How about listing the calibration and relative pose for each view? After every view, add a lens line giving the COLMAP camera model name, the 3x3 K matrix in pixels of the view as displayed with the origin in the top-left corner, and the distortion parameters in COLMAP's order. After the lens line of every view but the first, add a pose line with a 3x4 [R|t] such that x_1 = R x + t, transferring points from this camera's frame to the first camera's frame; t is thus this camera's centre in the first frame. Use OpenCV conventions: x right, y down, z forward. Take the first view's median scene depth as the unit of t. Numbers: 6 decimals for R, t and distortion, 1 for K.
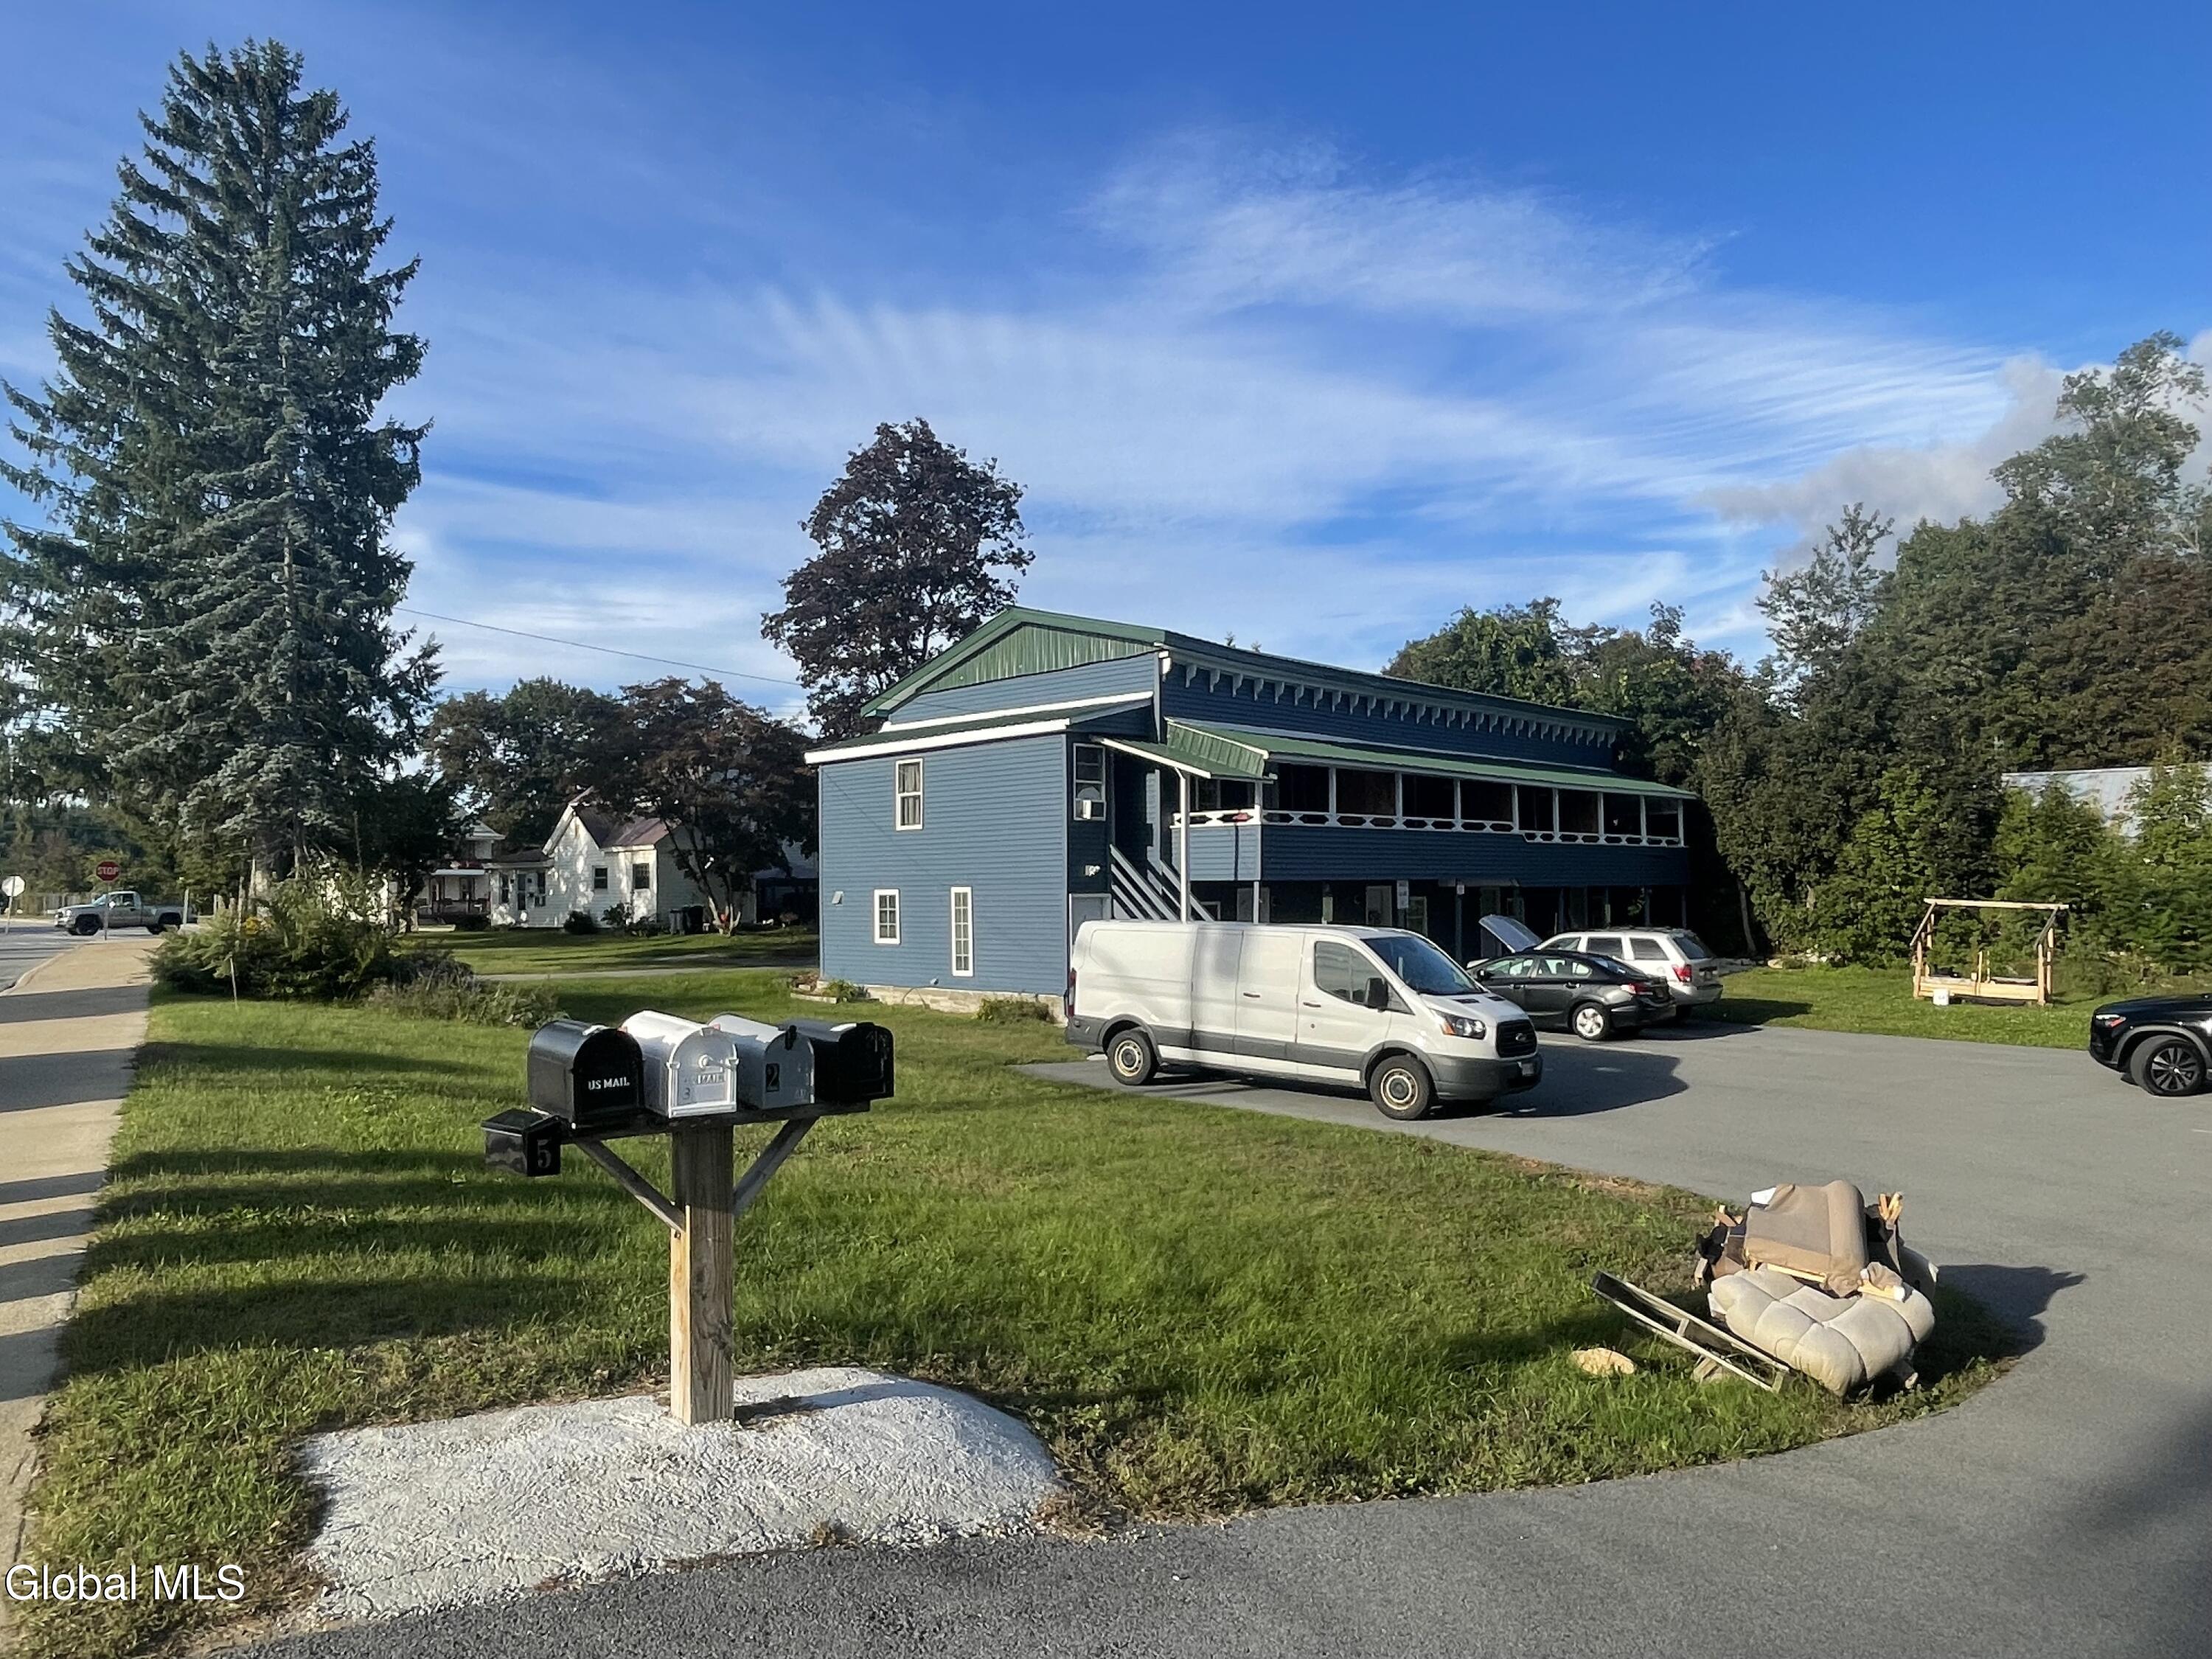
lens RADIAL K [[1478.4, 0, 1106.0], [0, 1478.4, 829.5], [0, 0, 1]] dist [0.004546, -0.005015]
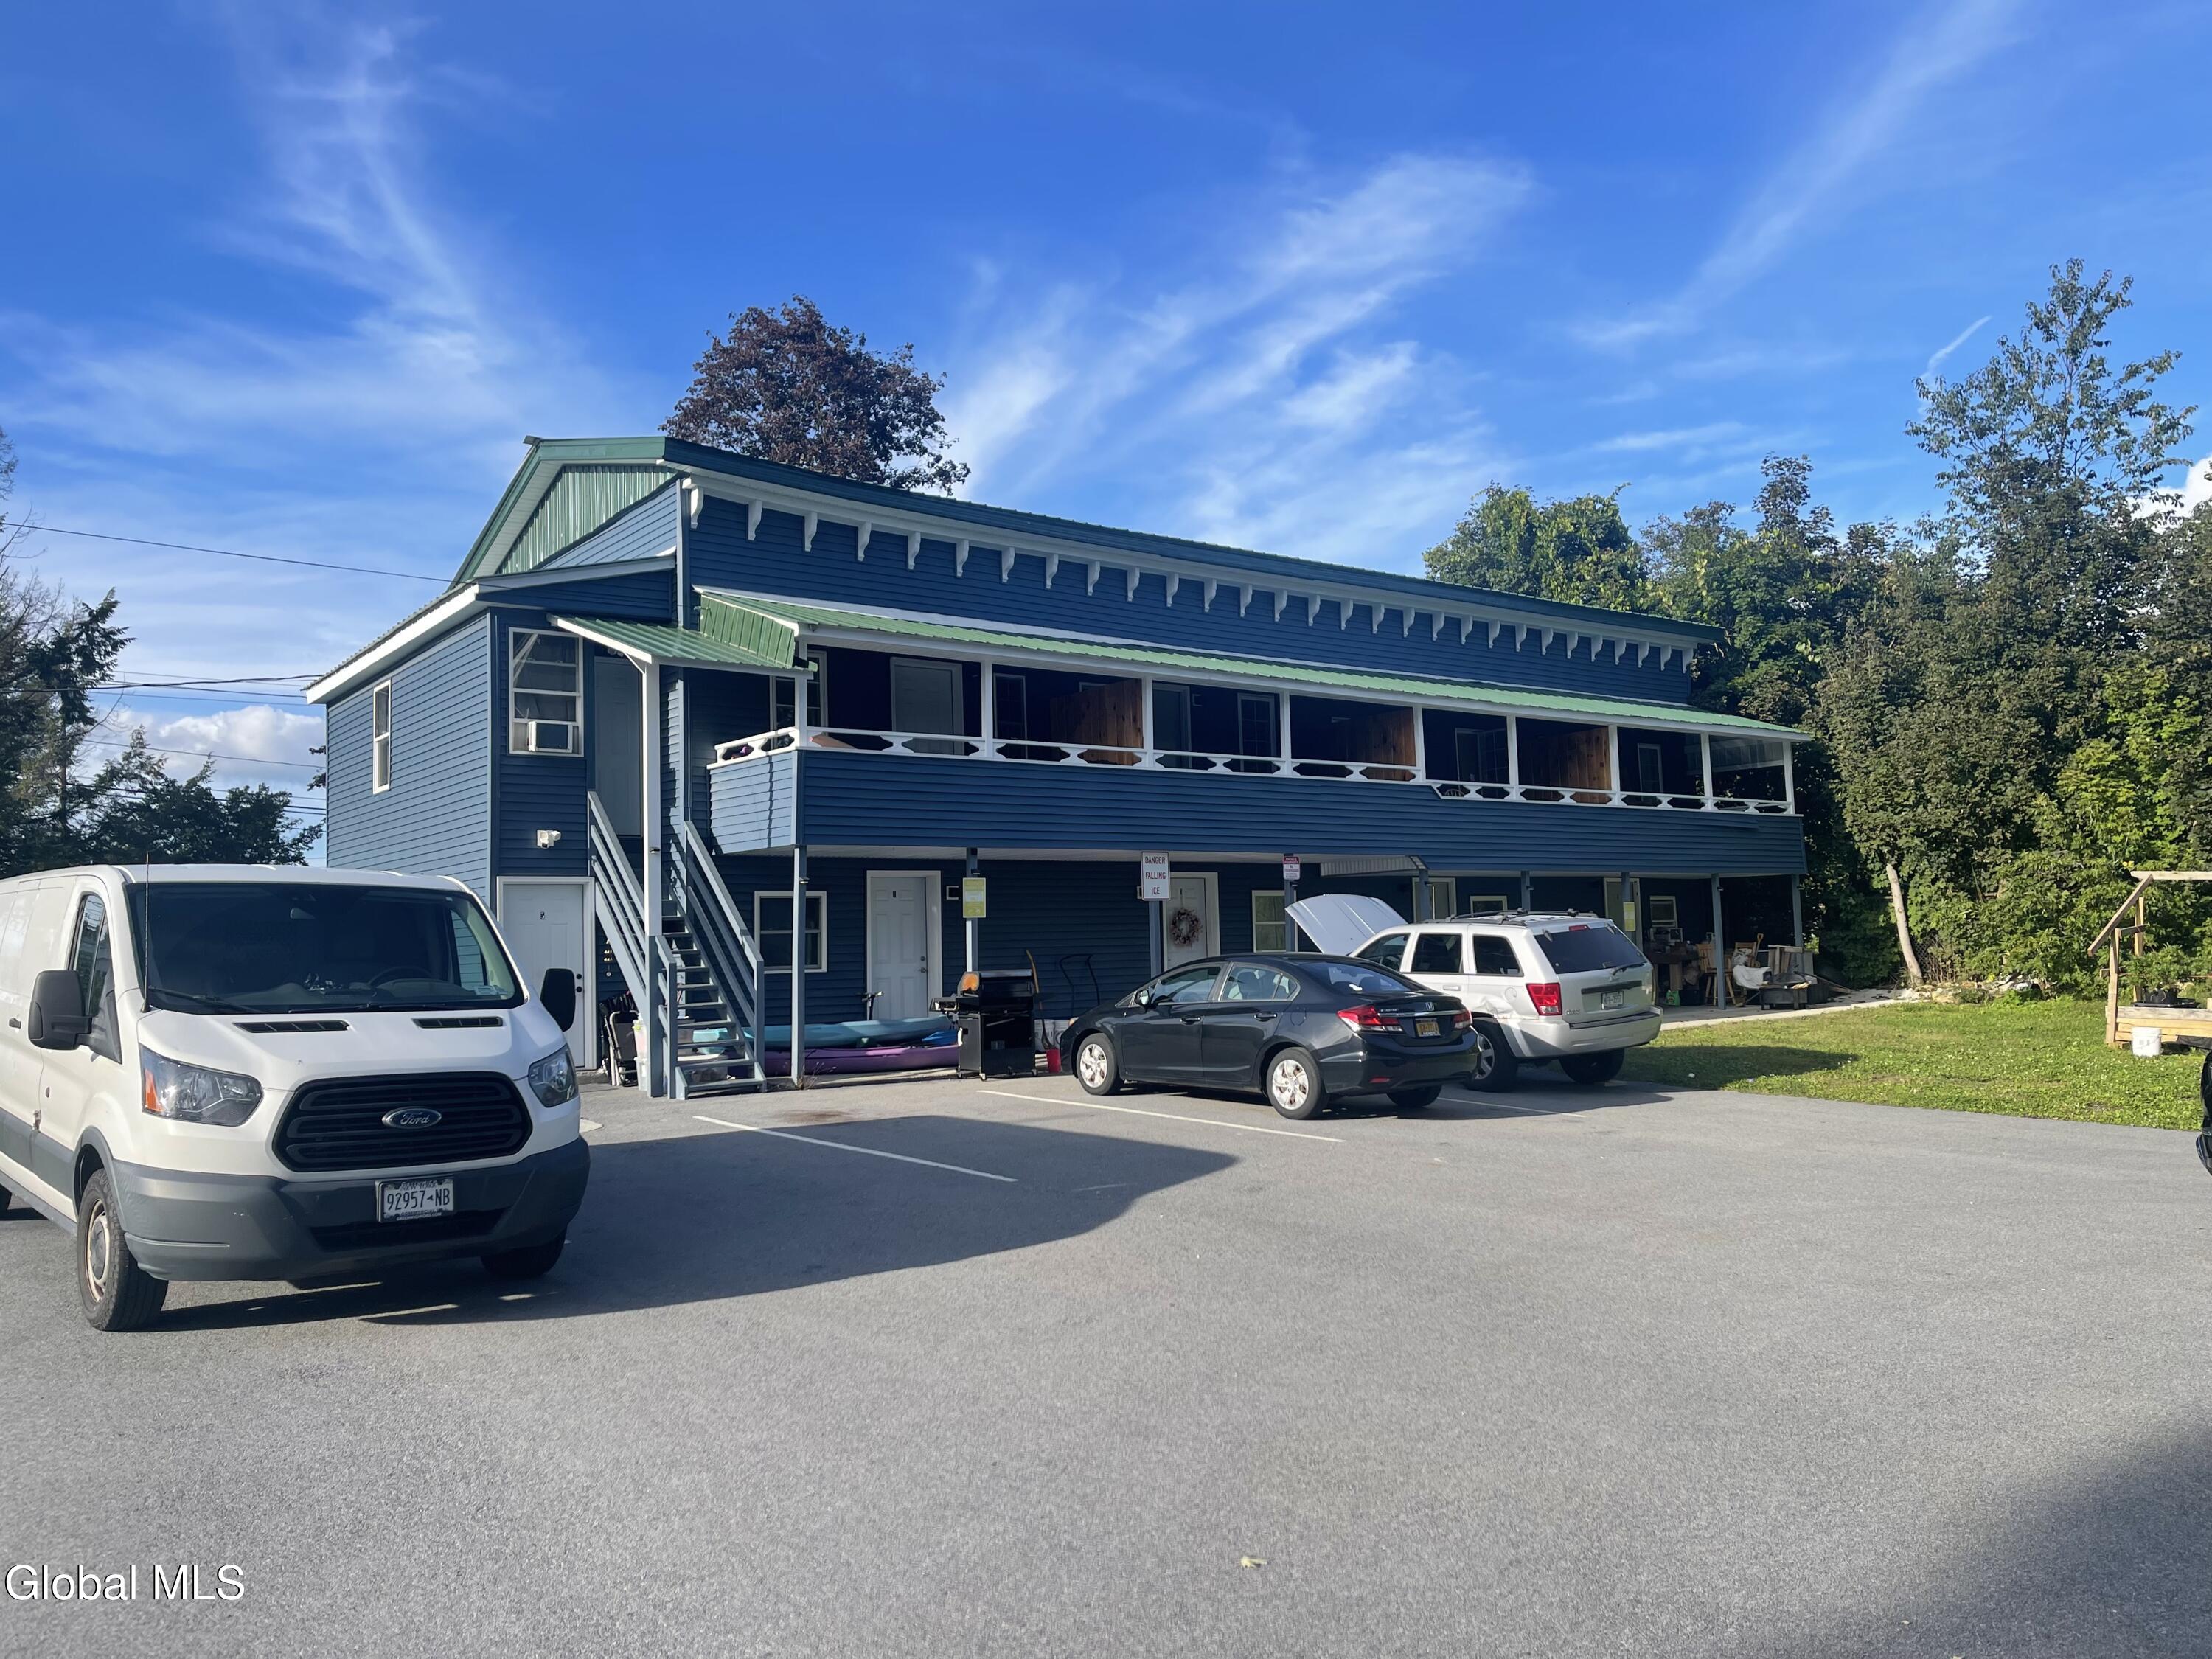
lens RADIAL K [[1673.3, 0, 1120.7], [0, 1673.3, 841.9], [0, 0, 1]] dist [0.086636, -0.103710]
pose [[0.988261, -0.026230, -0.150505, 0.292964], [0.022941, 0.999459, -0.023547, 0.046009], [0.151041, 0.019818, 0.988329, 0.320686]]
